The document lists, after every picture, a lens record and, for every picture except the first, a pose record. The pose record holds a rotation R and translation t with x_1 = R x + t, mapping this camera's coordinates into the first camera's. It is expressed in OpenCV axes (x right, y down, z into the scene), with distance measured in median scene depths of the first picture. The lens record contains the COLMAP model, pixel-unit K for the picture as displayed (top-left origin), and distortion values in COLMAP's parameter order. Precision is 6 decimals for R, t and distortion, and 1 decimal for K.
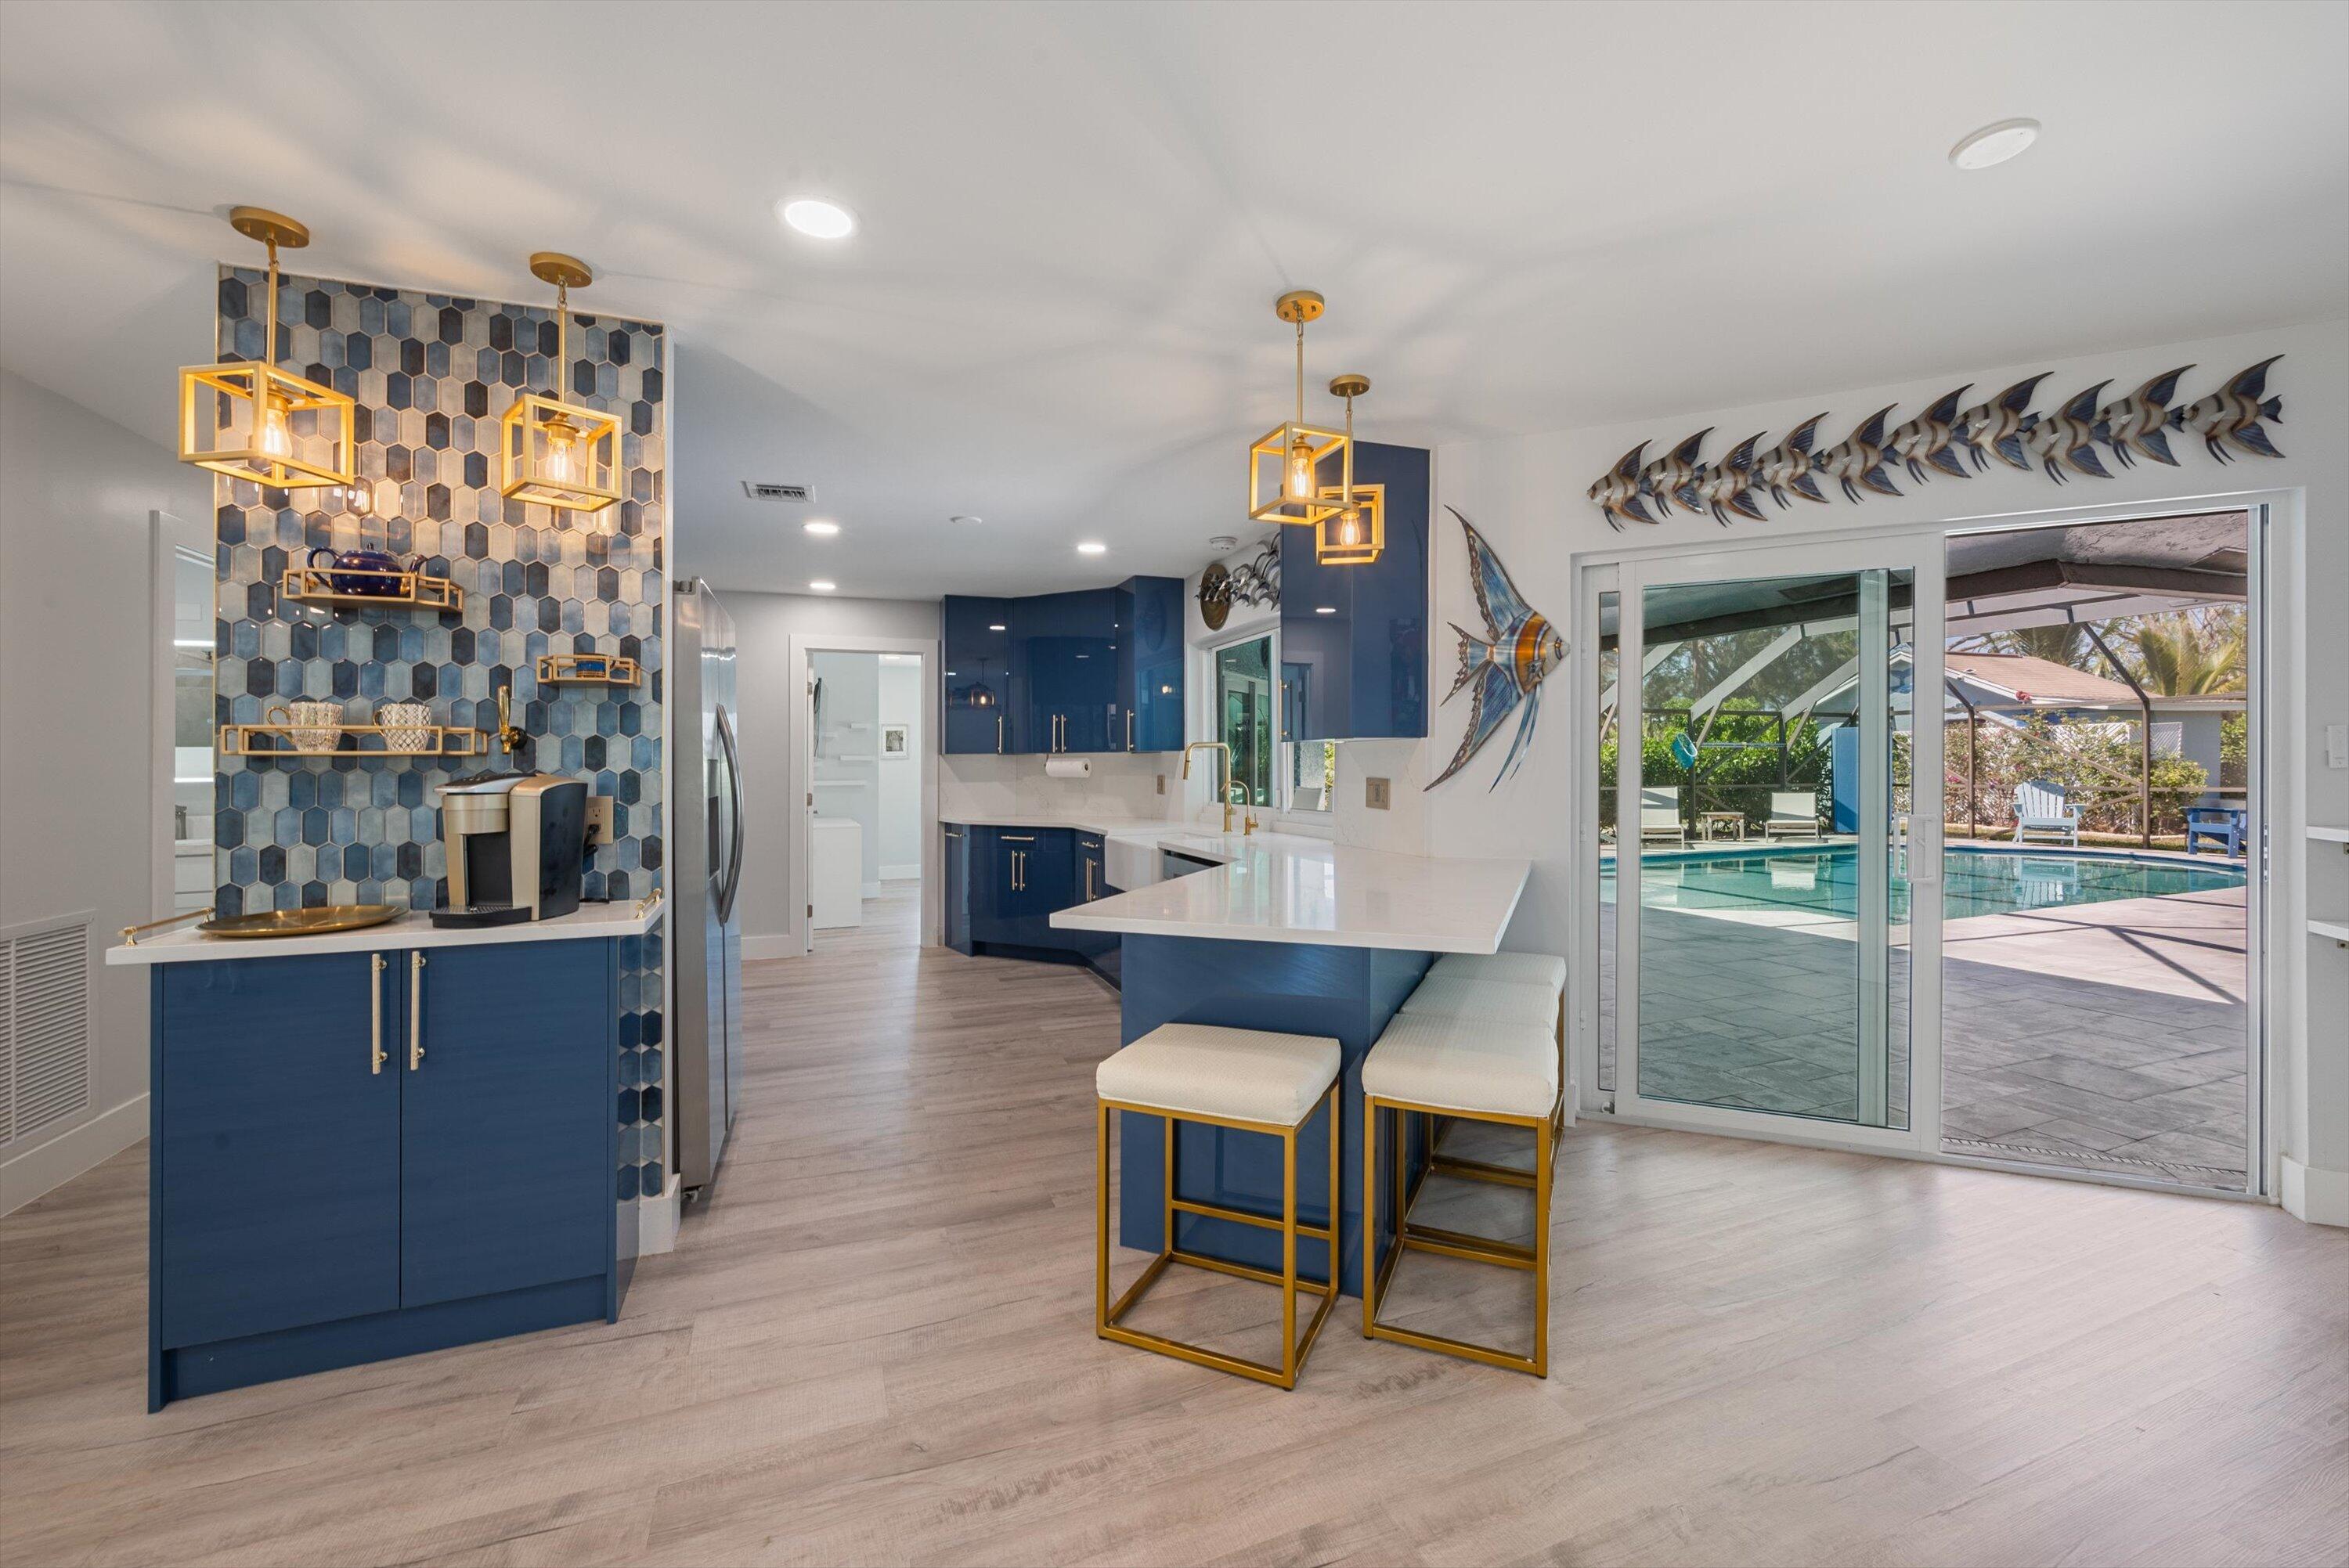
lens RADIAL K [[934.8, 0, 1174.9], [0, 934.8, 763.3], [0, 0, 1]] dist [-0.003921, -0.000295]
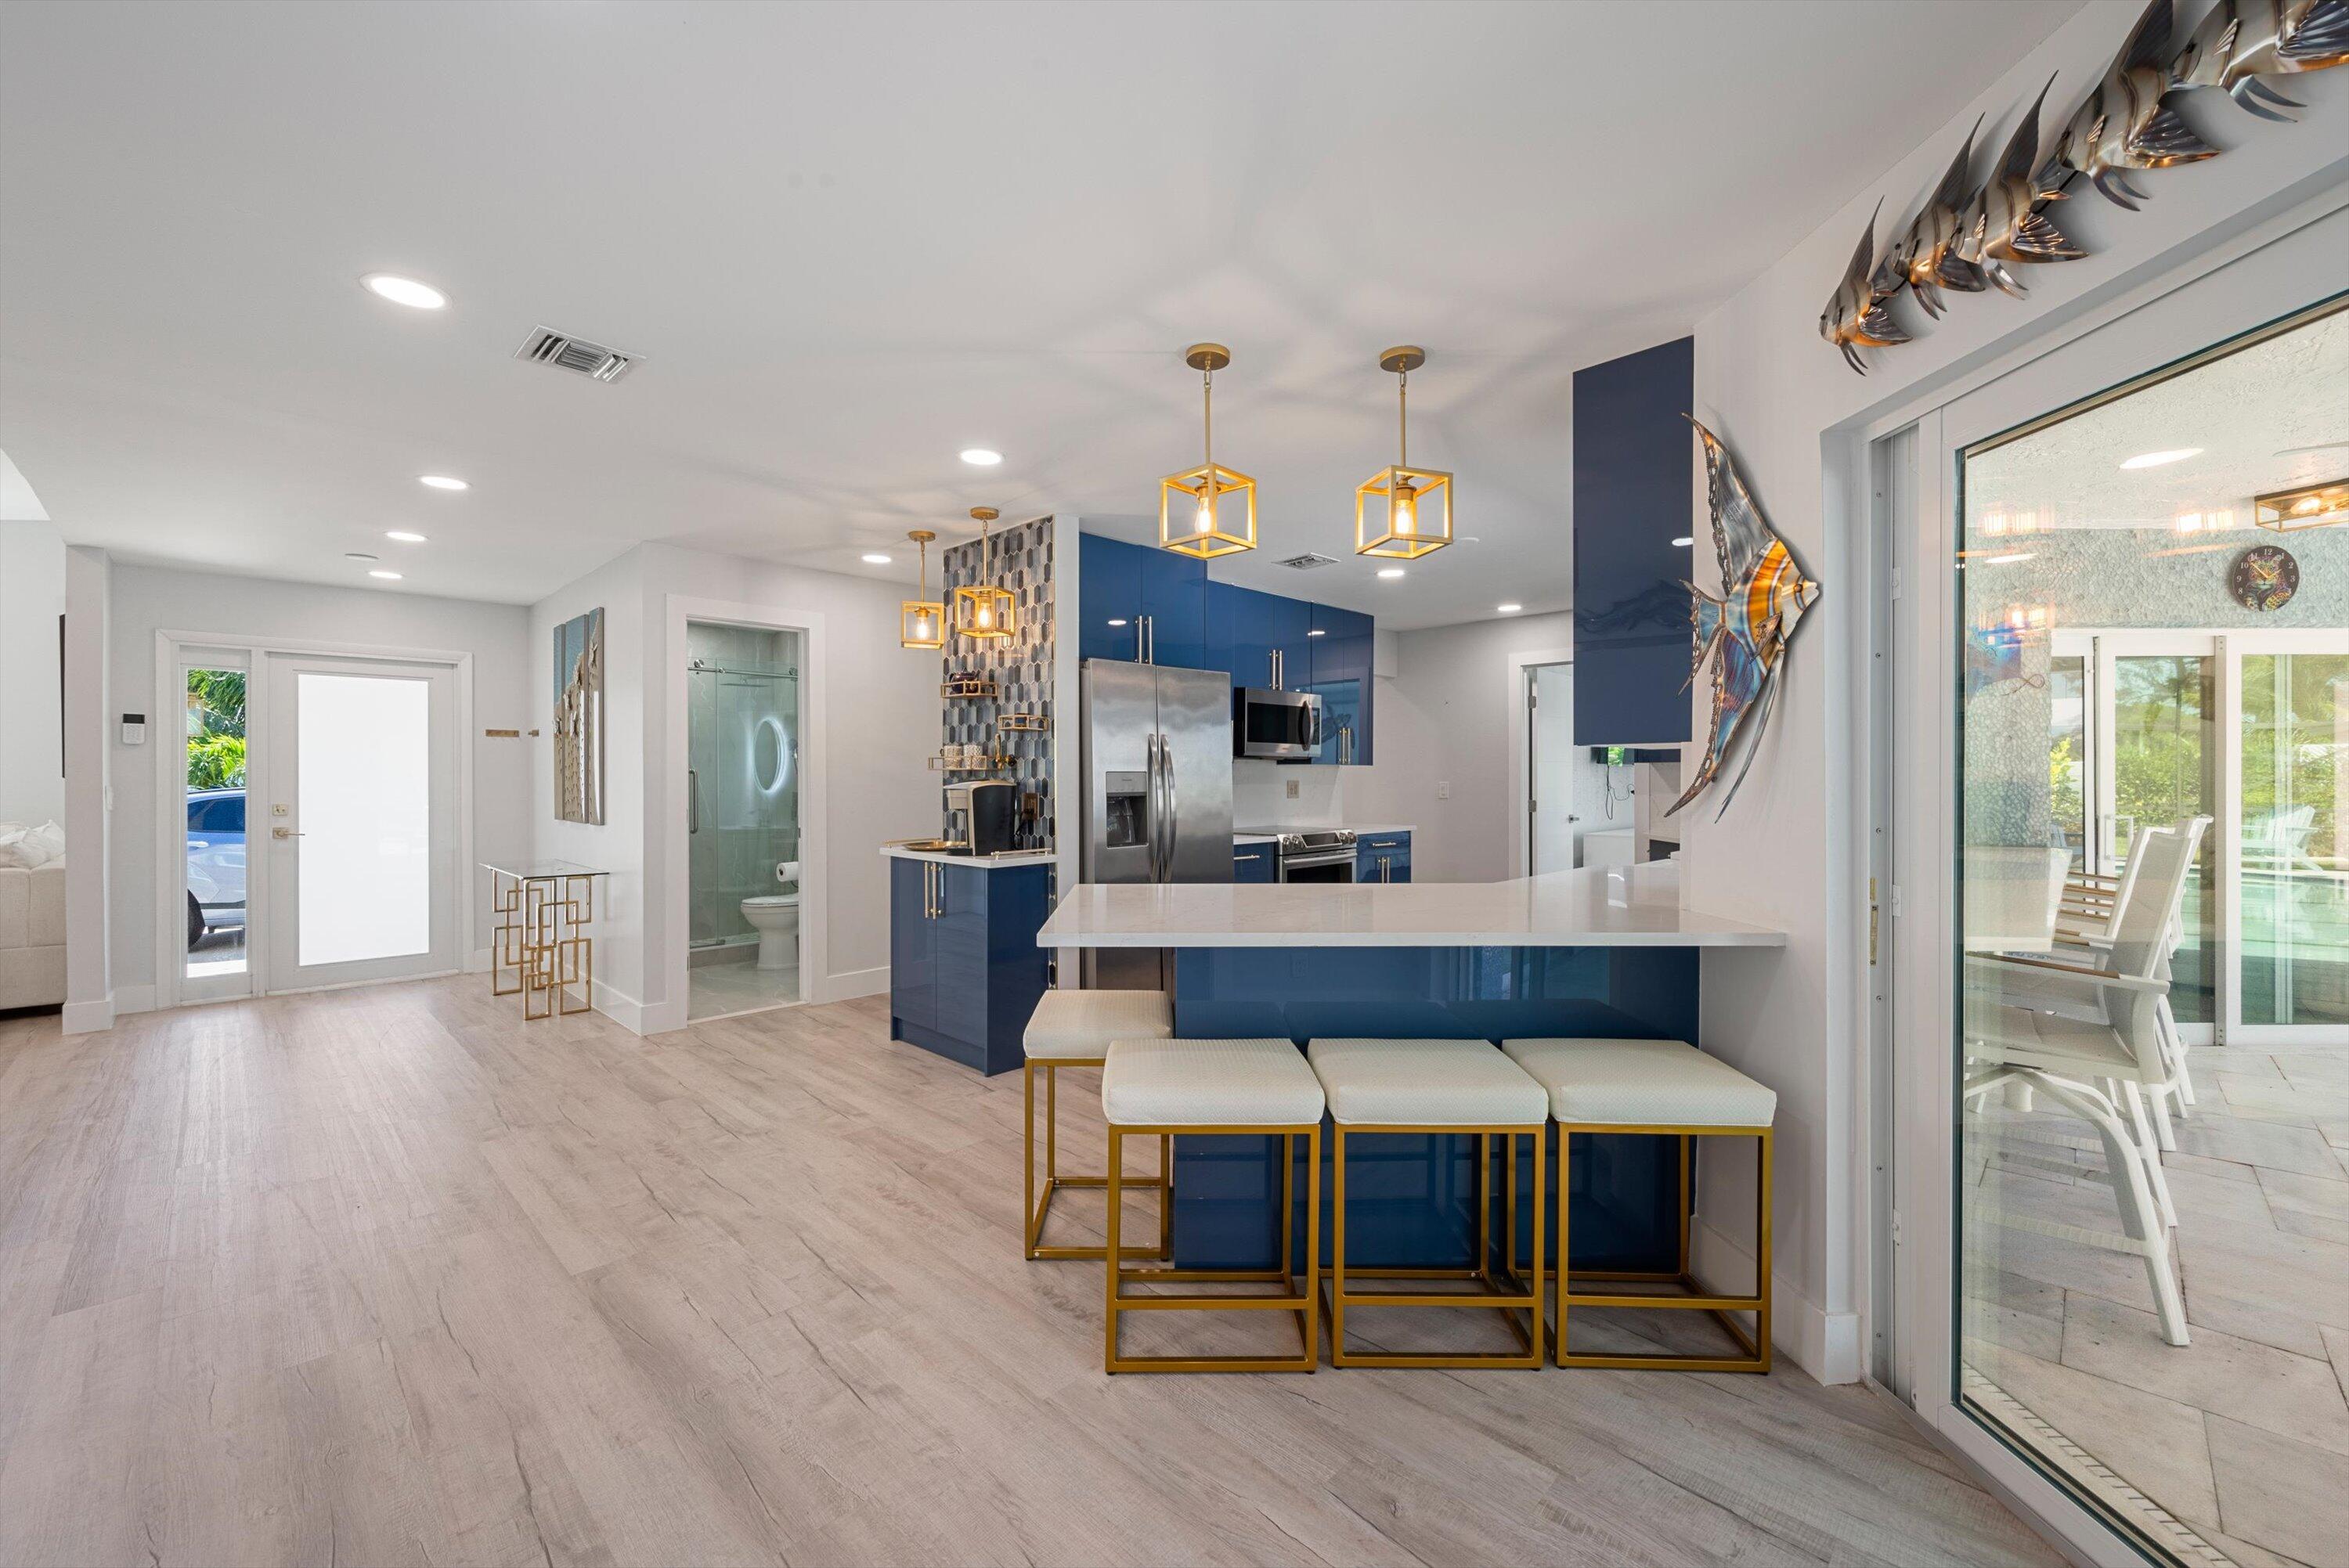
lens RADIAL K [[934.8, 0, 1174.9], [0, 934.8, 763.3], [0, 0, 1]] dist [-0.003921, -0.000295]
pose [[0.412780, -0.004755, -0.910818, 1.148348], [0.001201, 0.999988, -0.004676, -0.012107], [0.910830, 0.000836, 0.412781, 0.532817]]
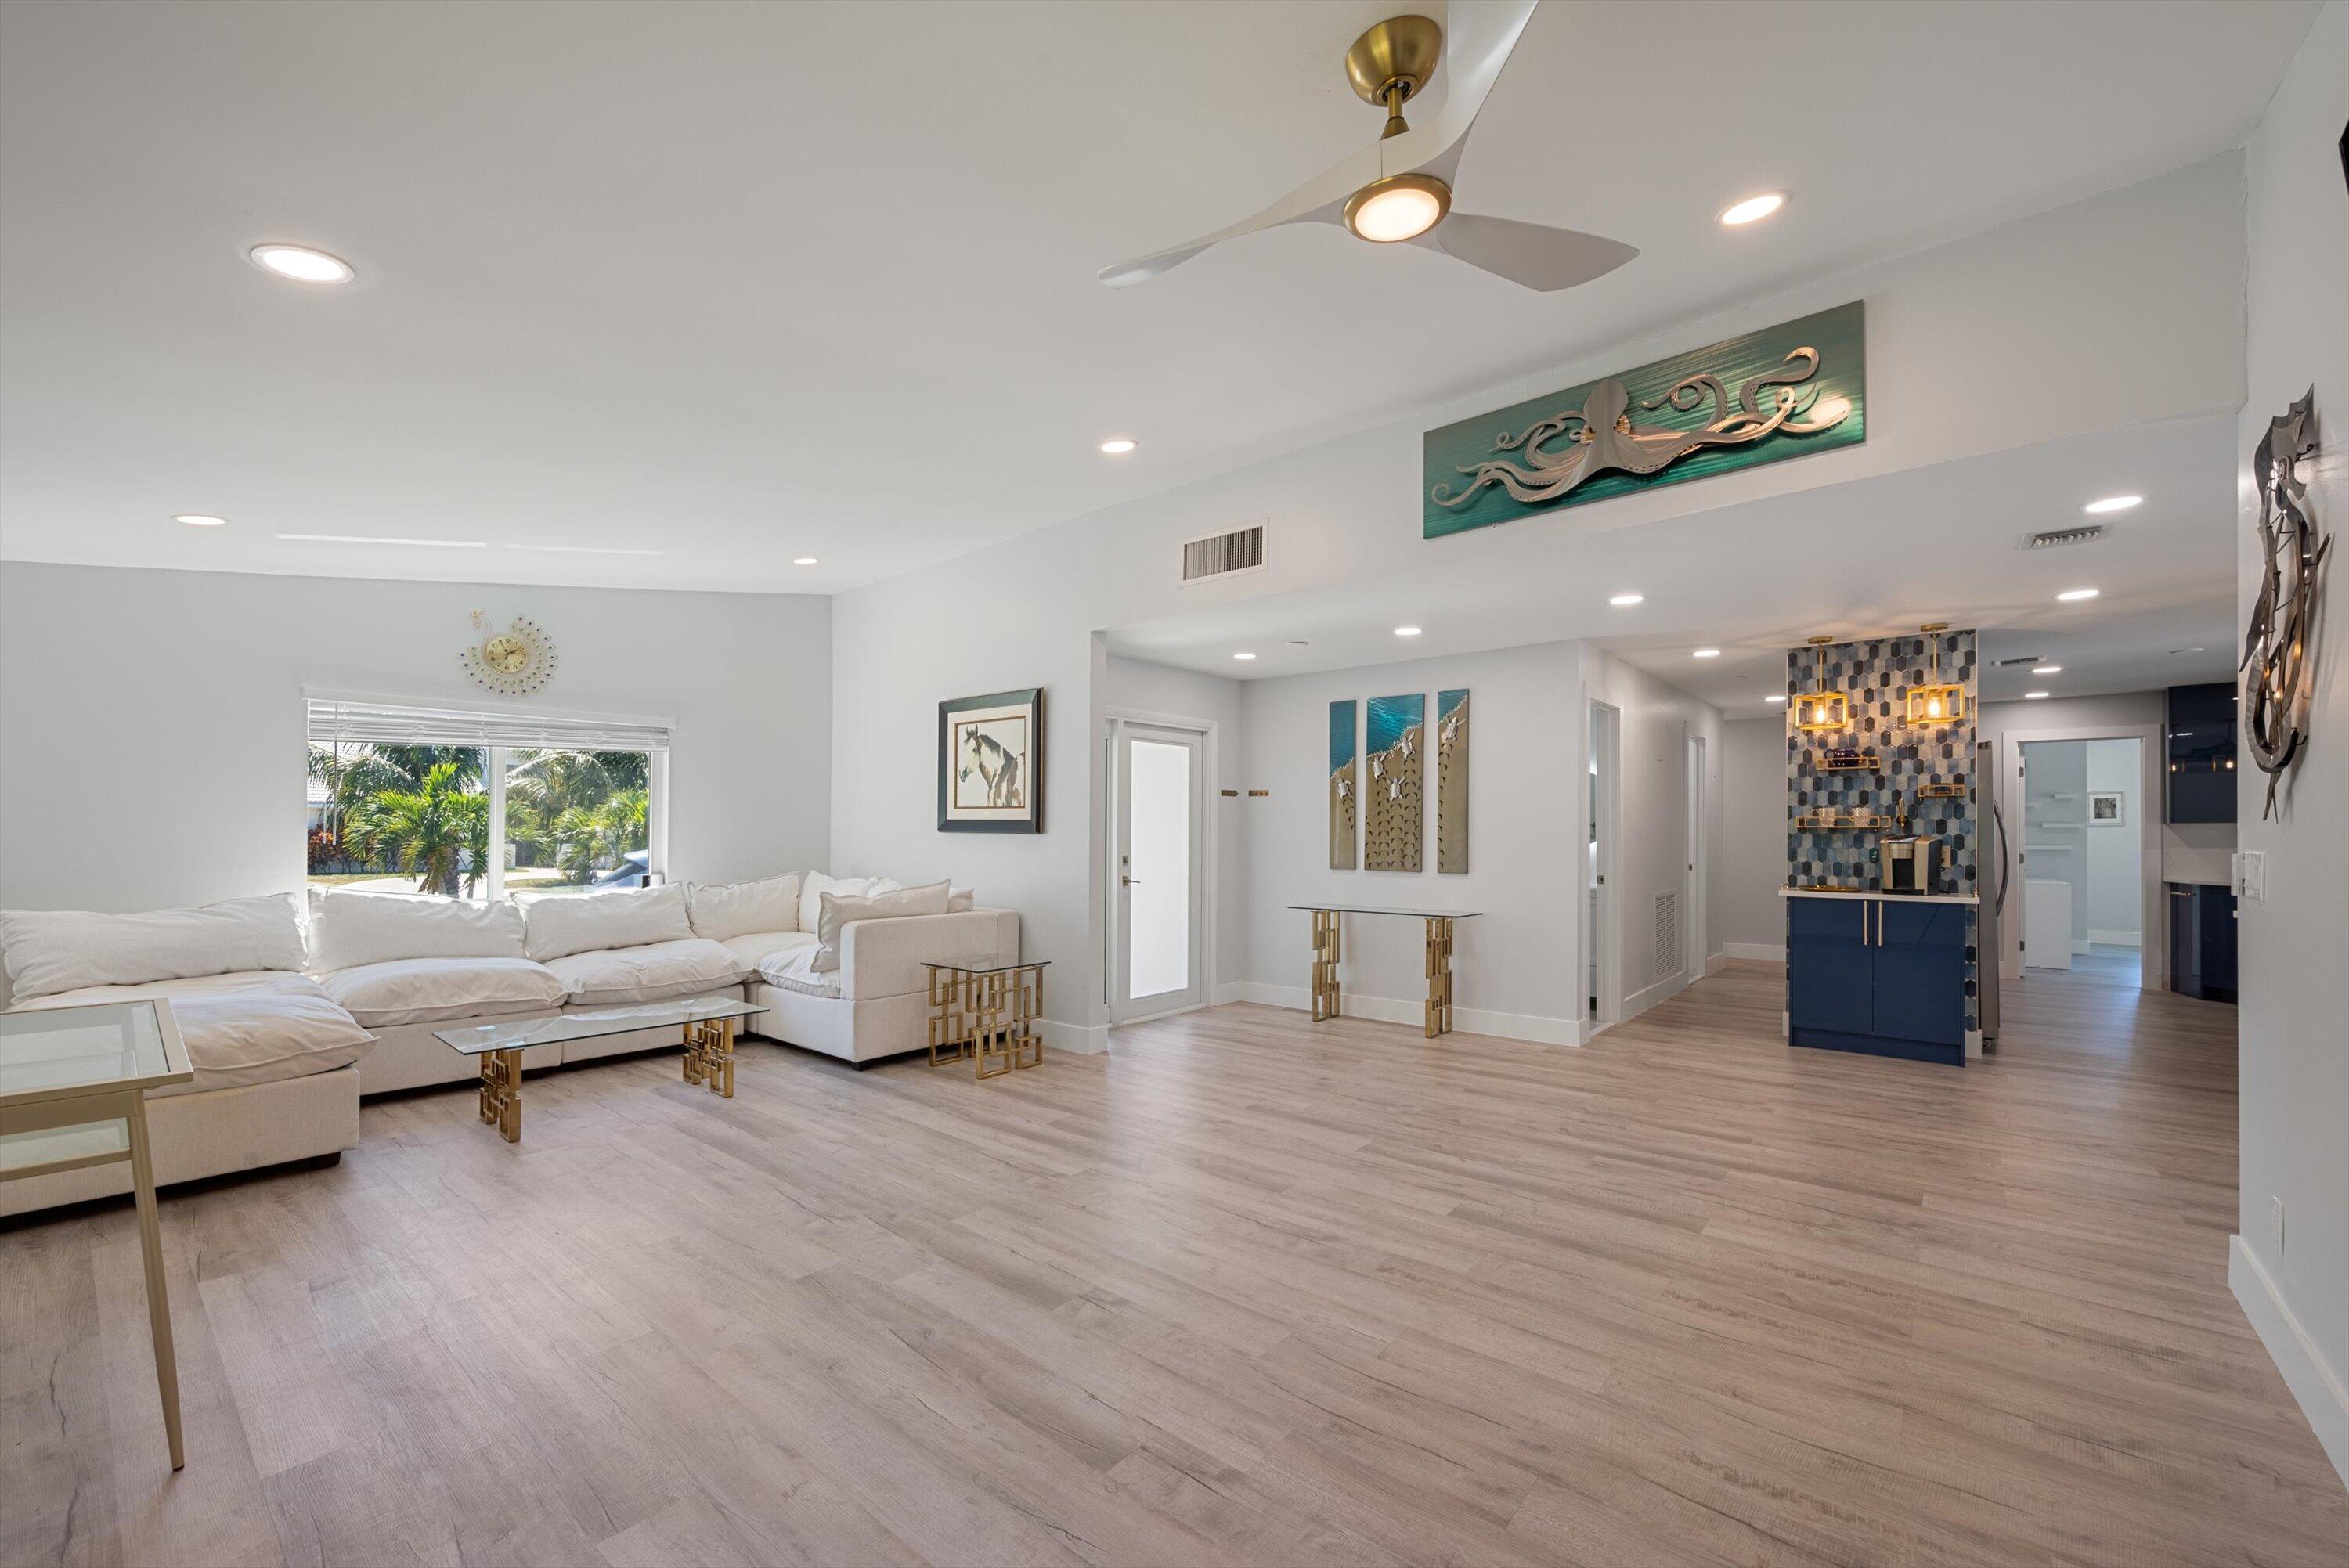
lens RADIAL K [[937.0, 0, 1180.7], [0, 937.0, 816.0], [0, 0, 1]] dist [-0.000696, -0.000335]
pose [[0.485687, -0.007273, -0.874103, 0.478821], [-0.003823, 0.999938, -0.010444, -0.006219], [0.874125, 0.008414, 0.485629, -1.763081]]
